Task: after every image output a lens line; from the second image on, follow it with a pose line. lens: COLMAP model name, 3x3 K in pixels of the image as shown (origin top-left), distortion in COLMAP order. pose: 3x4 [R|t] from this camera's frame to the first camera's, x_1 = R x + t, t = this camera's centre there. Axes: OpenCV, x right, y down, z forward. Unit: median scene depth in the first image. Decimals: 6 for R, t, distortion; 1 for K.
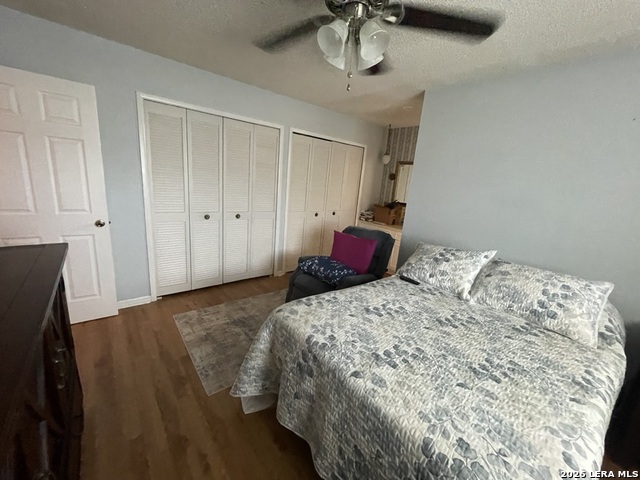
lens RADIAL K [[257.7, 0, 322.2], [0, 257.7, 240.3], [0, 0, 1]] dist [-0.001937, -0.000225]
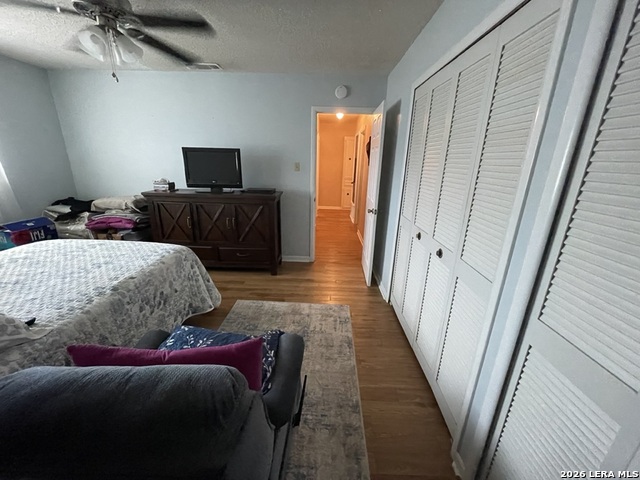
lens RADIAL K [[257.7, 0, 322.2], [0, 257.7, 237.6], [0, 0, 1]] dist [-0.001937, -0.000225]
pose [[-0.658058, 0.114243, -0.744250, 0.295195], [-0.255301, 0.896021, 0.363275, -0.377498], [0.708365, 0.429063, -0.560467, 1.729246]]
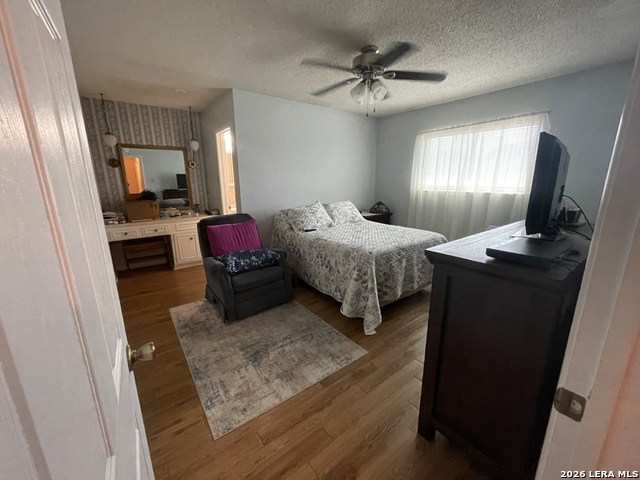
lens RADIAL K [[257.7, 0, 319.6], [0, 257.7, 240.7], [0, 0, 1]] dist [-0.001937, -0.000225]
pose [[0.047963, -0.317930, 0.946900, -1.173505], [0.247999, 0.922097, 0.297040, -0.237513], [-0.967572, 0.220584, 0.123072, 0.789316]]
